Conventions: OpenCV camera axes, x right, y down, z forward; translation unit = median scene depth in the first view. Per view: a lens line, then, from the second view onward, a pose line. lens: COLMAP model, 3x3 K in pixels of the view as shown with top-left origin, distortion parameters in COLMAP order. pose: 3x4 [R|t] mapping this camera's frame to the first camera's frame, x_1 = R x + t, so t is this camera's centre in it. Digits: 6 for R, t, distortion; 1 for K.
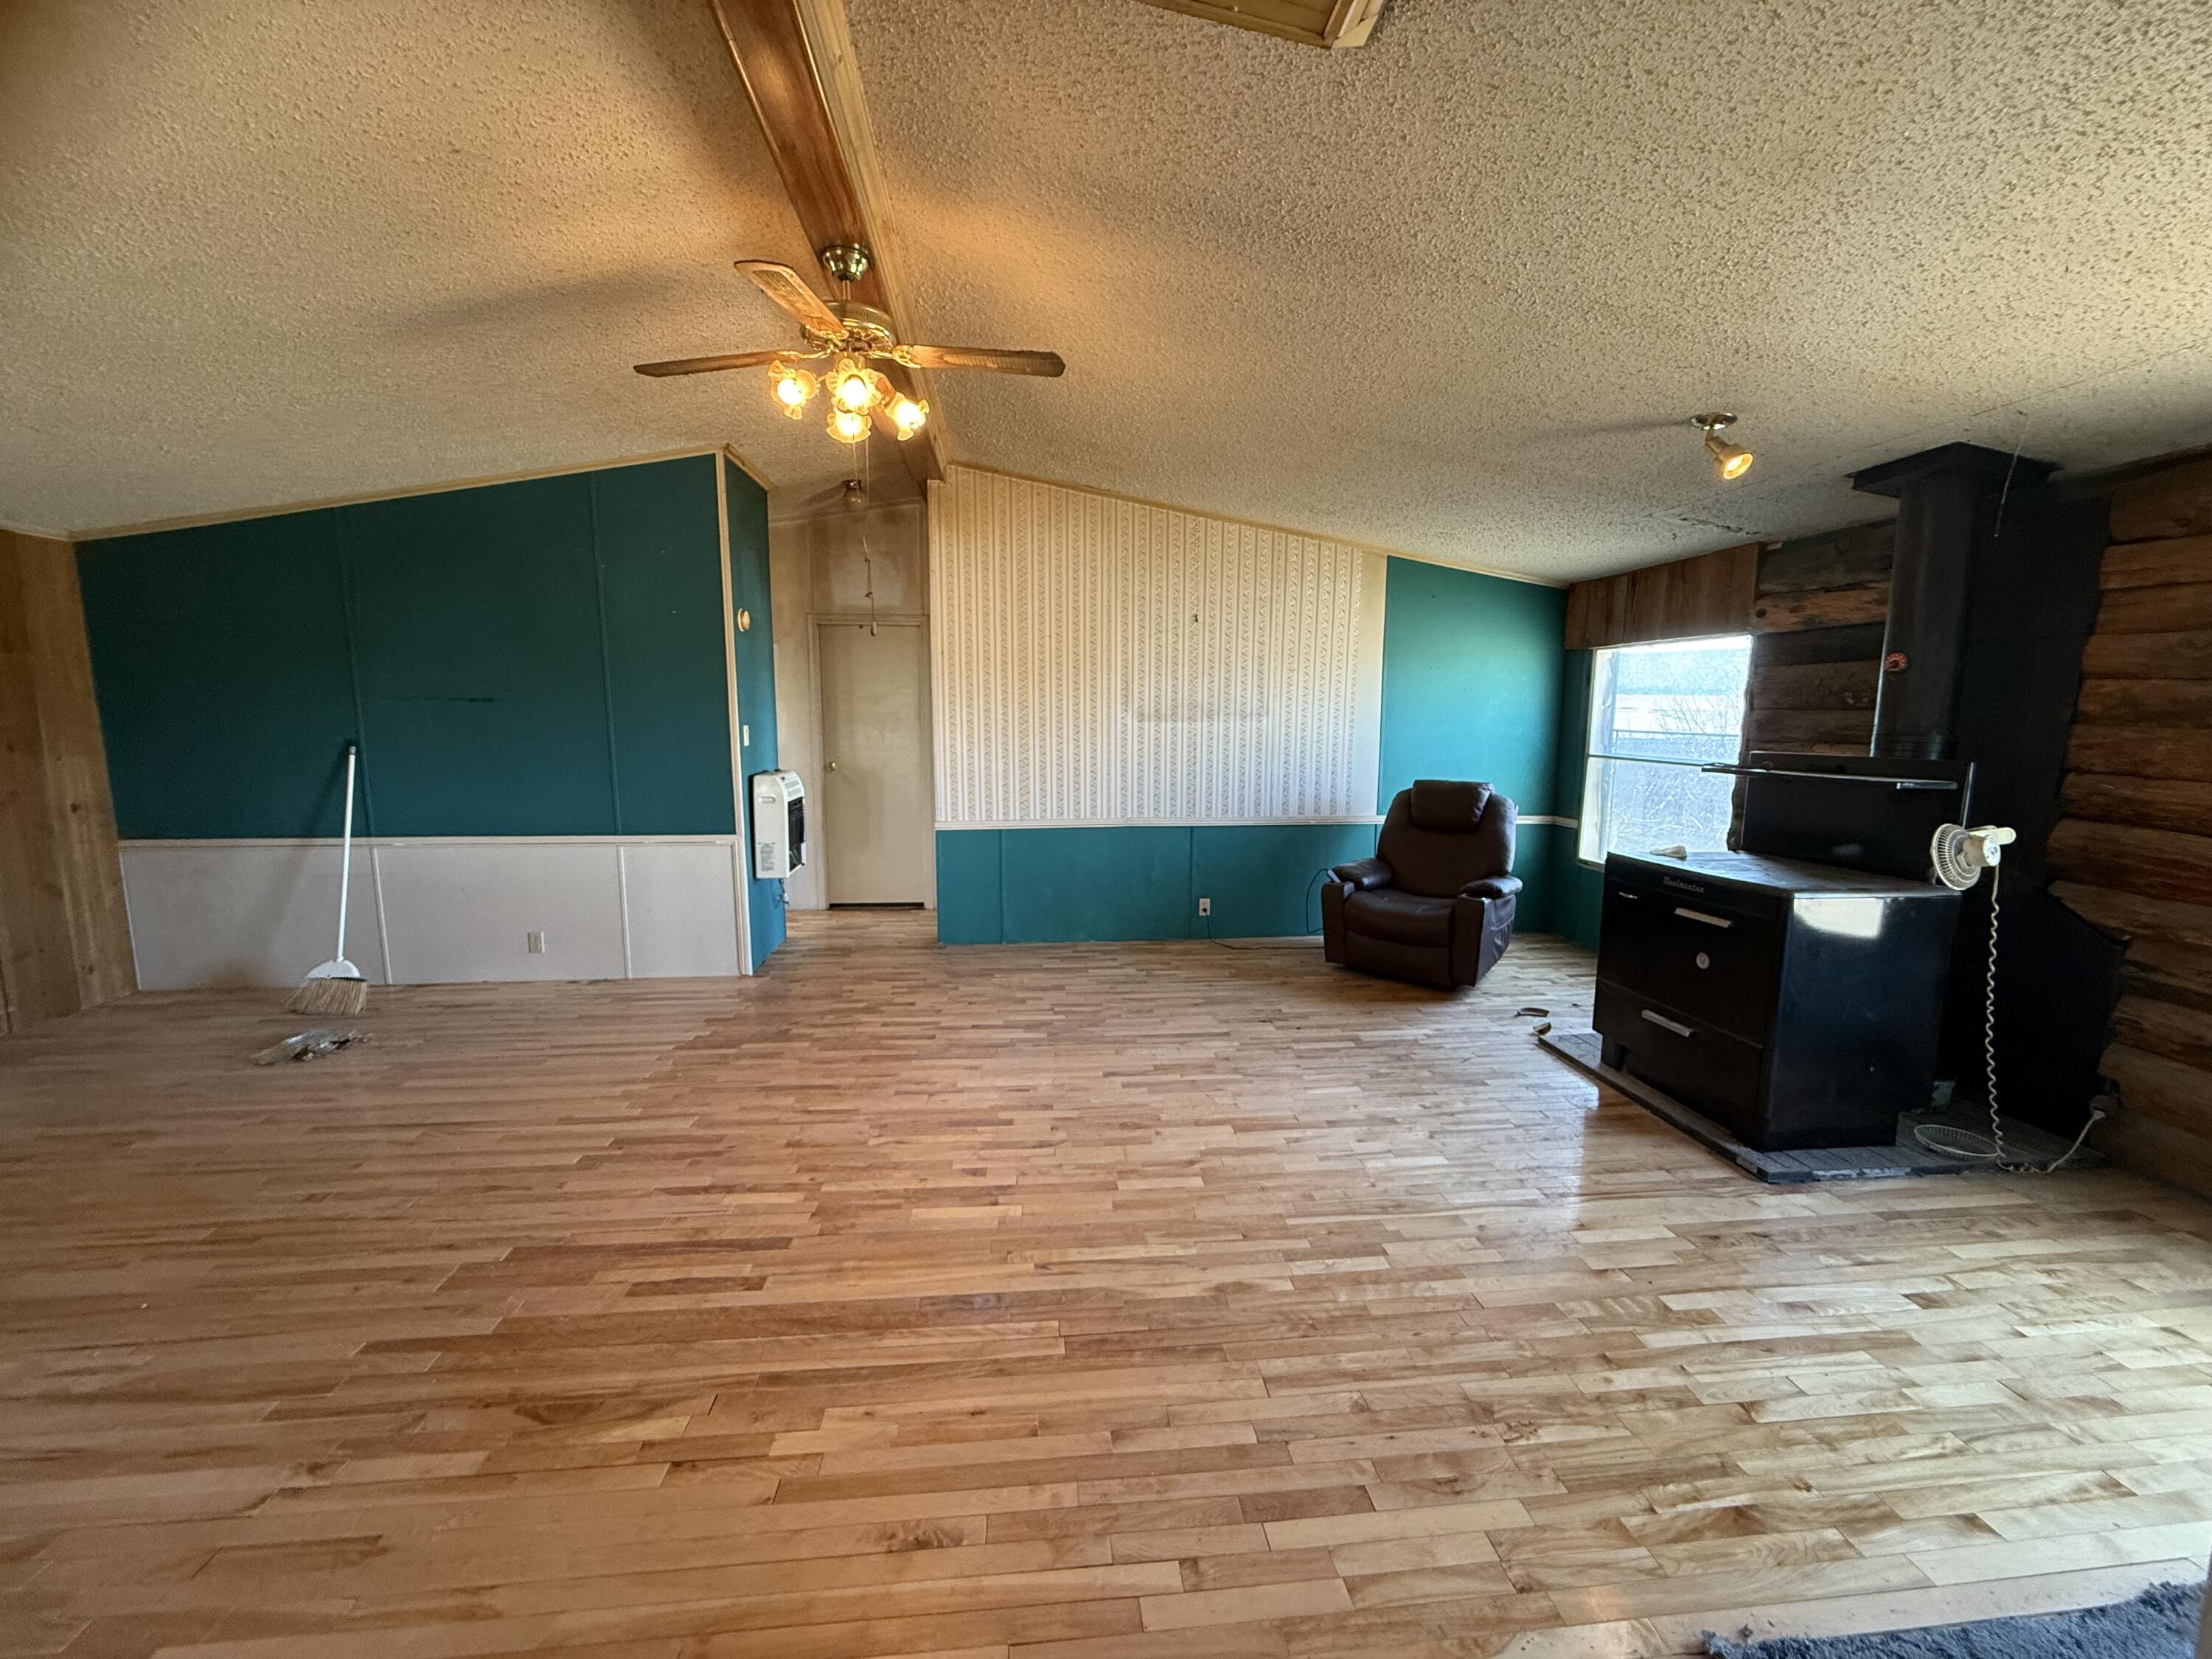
lens RADIAL K [[880.0, 0, 1098.7], [0, 880.0, 824.7], [0, 0, 1]] dist [-0.000162, 0.000090]
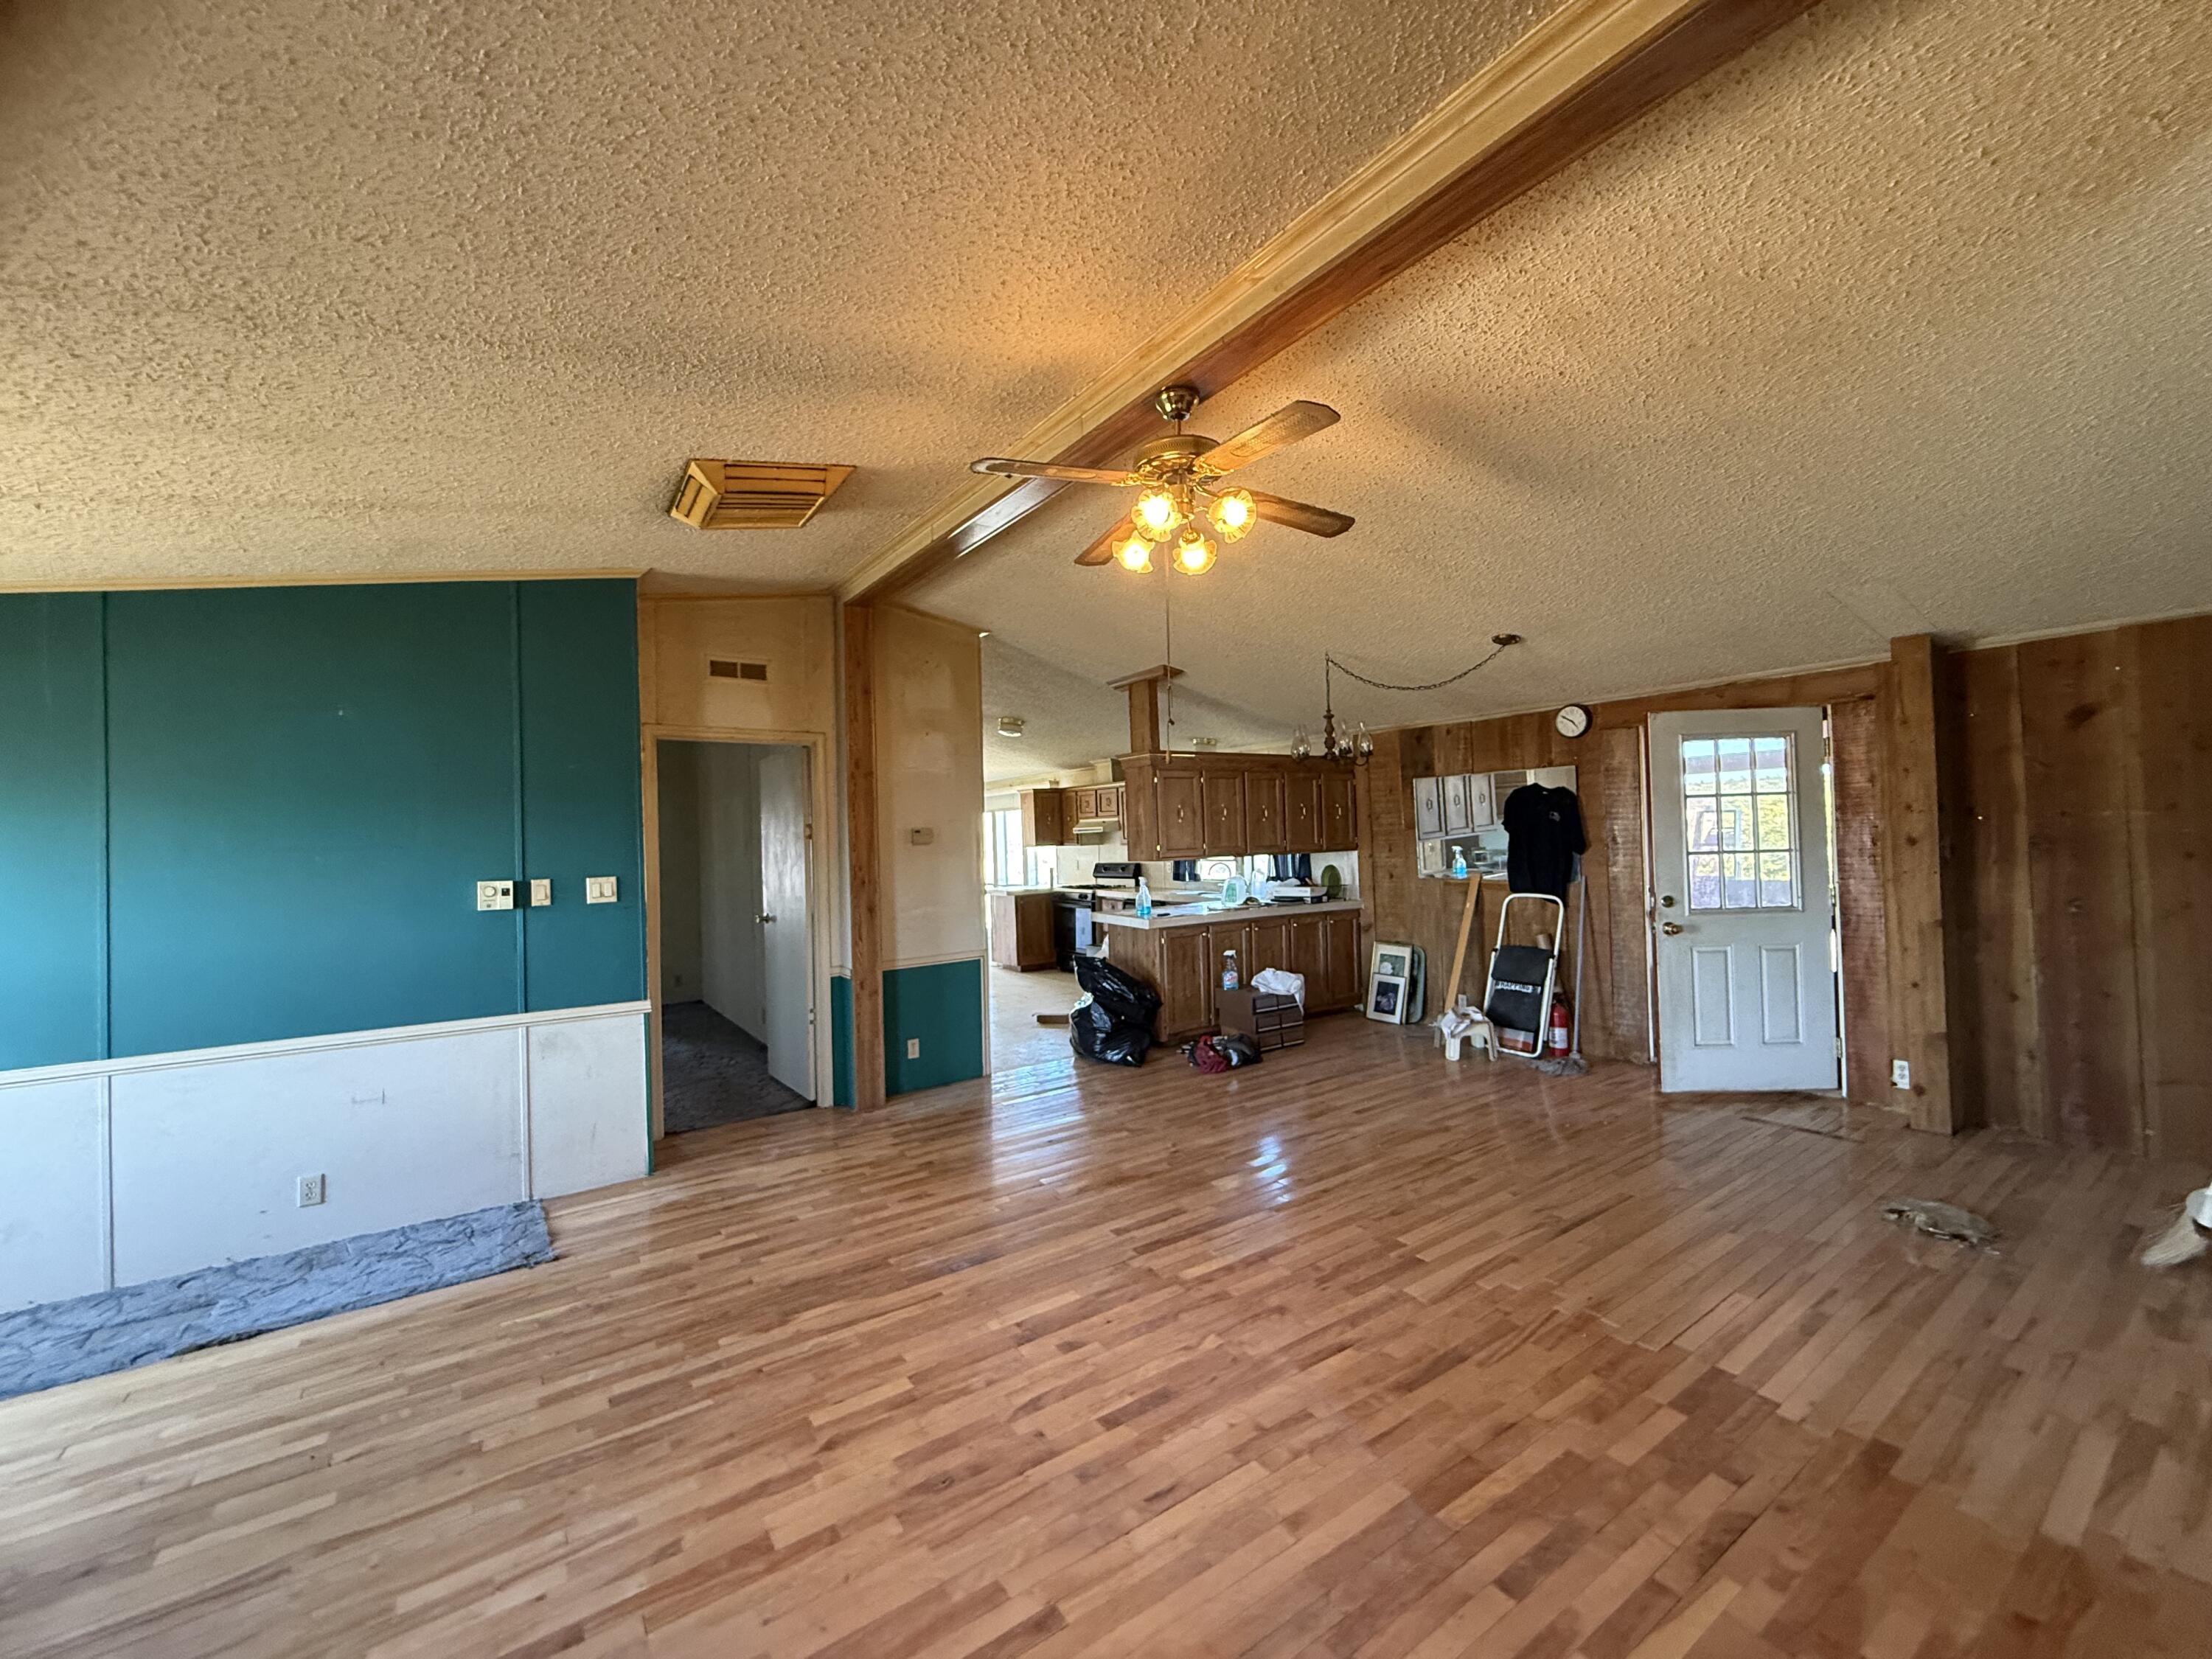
lens RADIAL K [[880.0, 0, 1097.6], [0, 880.0, 827.8], [0, 0, 1]] dist [-0.000162, 0.000090]
pose [[-0.878483, 0.015951, -0.477507, 0.178108], [-0.037062, 0.994156, 0.101394, -0.158071], [0.476333, 0.106771, -0.872758, 1.194402]]
